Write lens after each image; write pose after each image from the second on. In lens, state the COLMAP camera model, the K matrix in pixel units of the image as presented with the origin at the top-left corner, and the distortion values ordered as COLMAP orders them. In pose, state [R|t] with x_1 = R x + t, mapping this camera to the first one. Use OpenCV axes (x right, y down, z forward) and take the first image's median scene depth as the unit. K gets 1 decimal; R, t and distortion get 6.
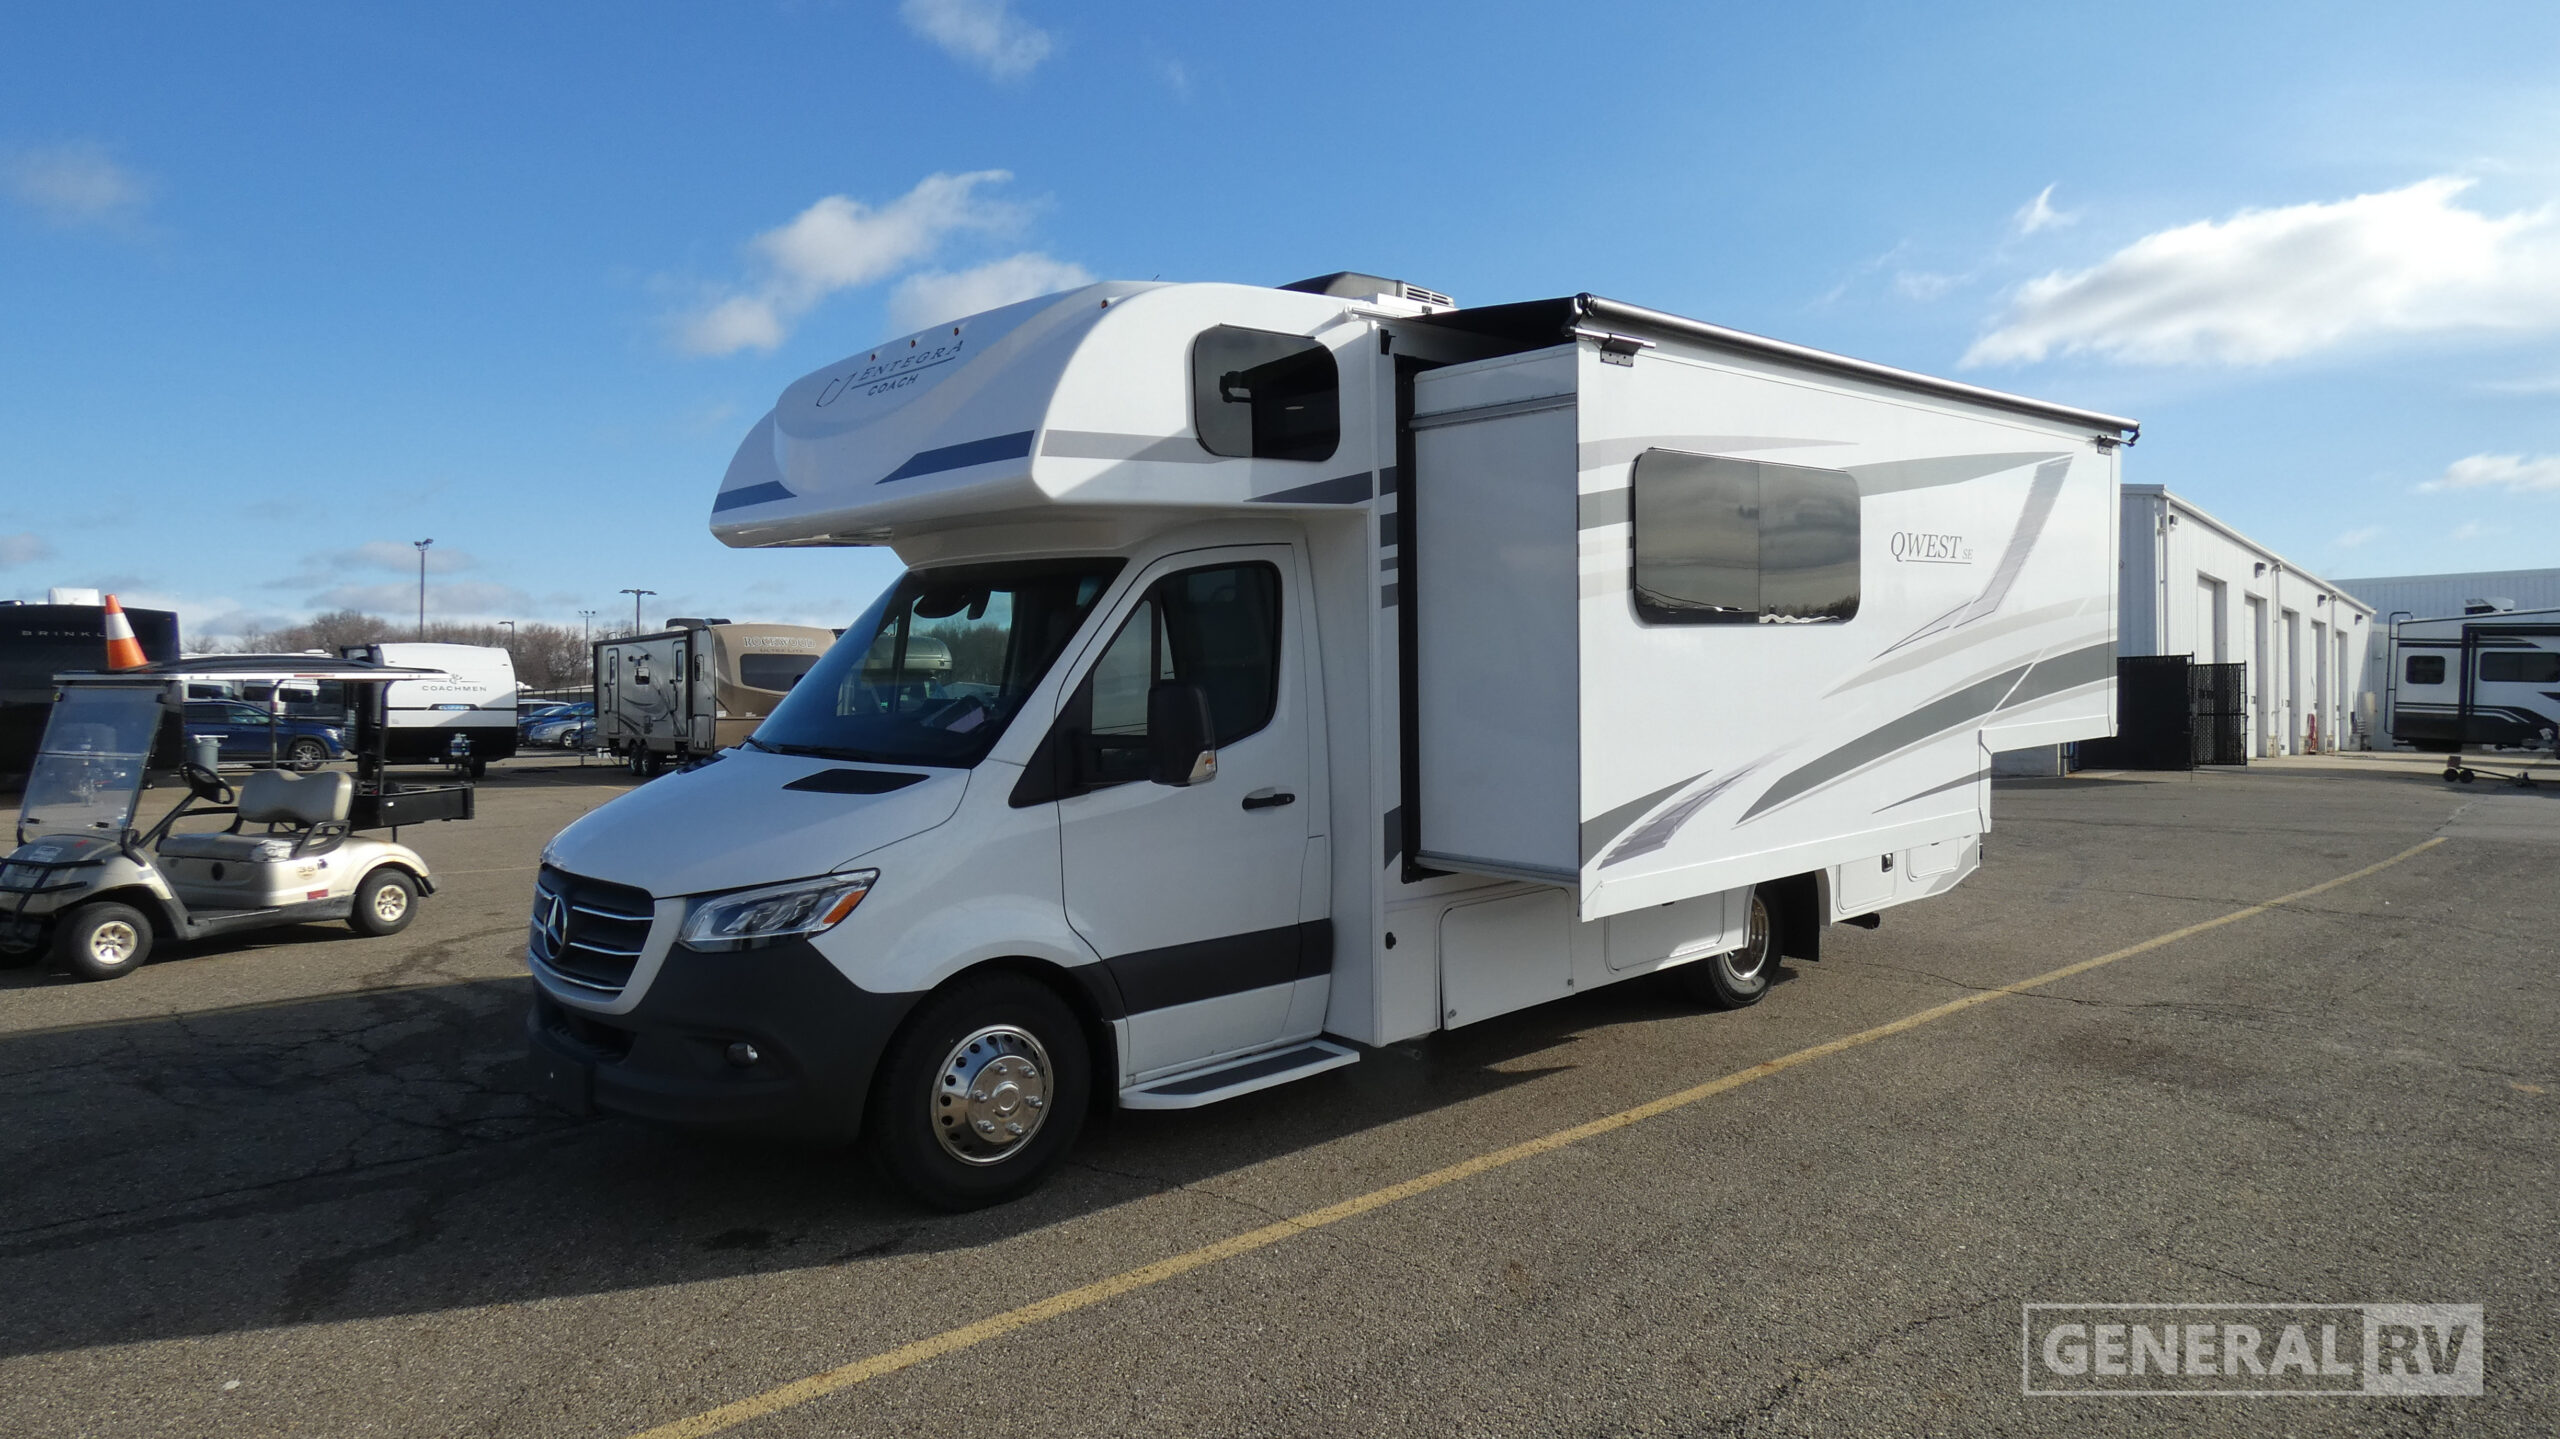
lens RADIAL K [[1539.7, 0, 1268.4], [0, 1539.7, 712.9], [0, 0, 1]] dist [-0.000942, -0.001919]
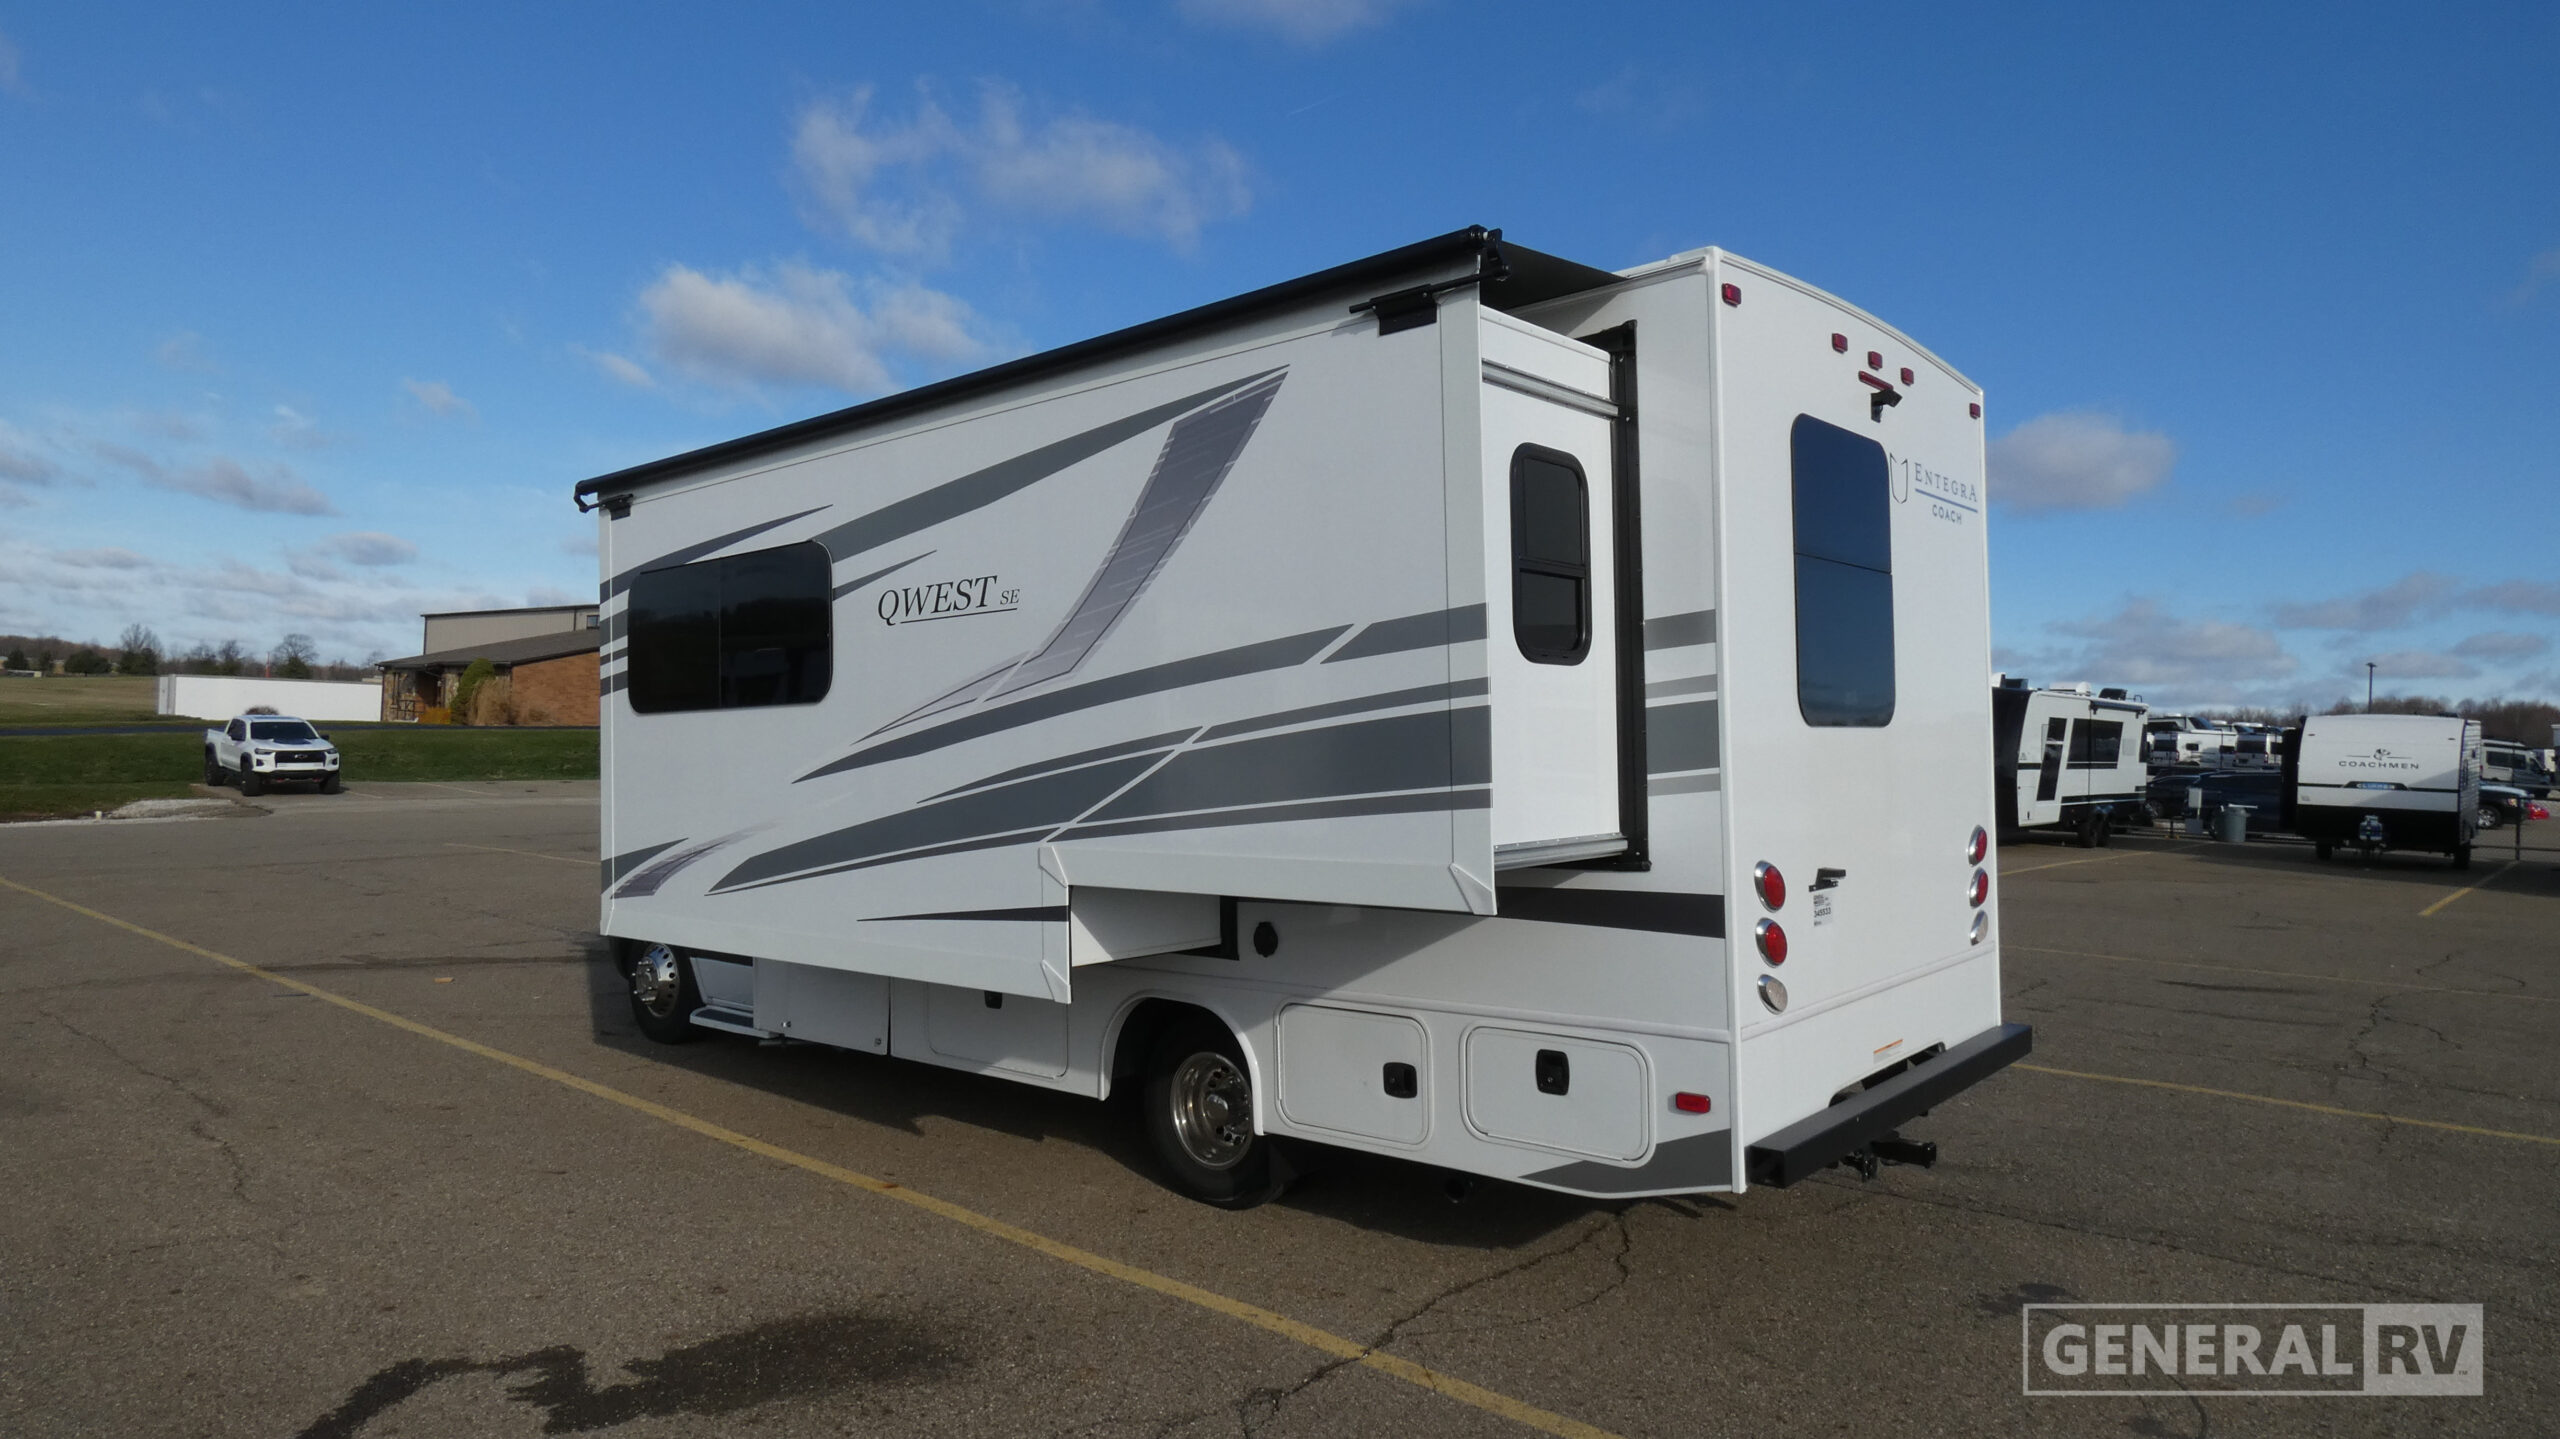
lens RADIAL K [[1539.7, 0, 1268.4], [0, 1539.7, 712.9], [0, 0, 1]] dist [-0.000942, -0.001919]
pose [[0.110905, -0.011691, -0.993762, 1.107754], [-0.033759, 0.999309, -0.015524, -0.039407], [0.993257, 0.035270, 0.110434, 0.977198]]
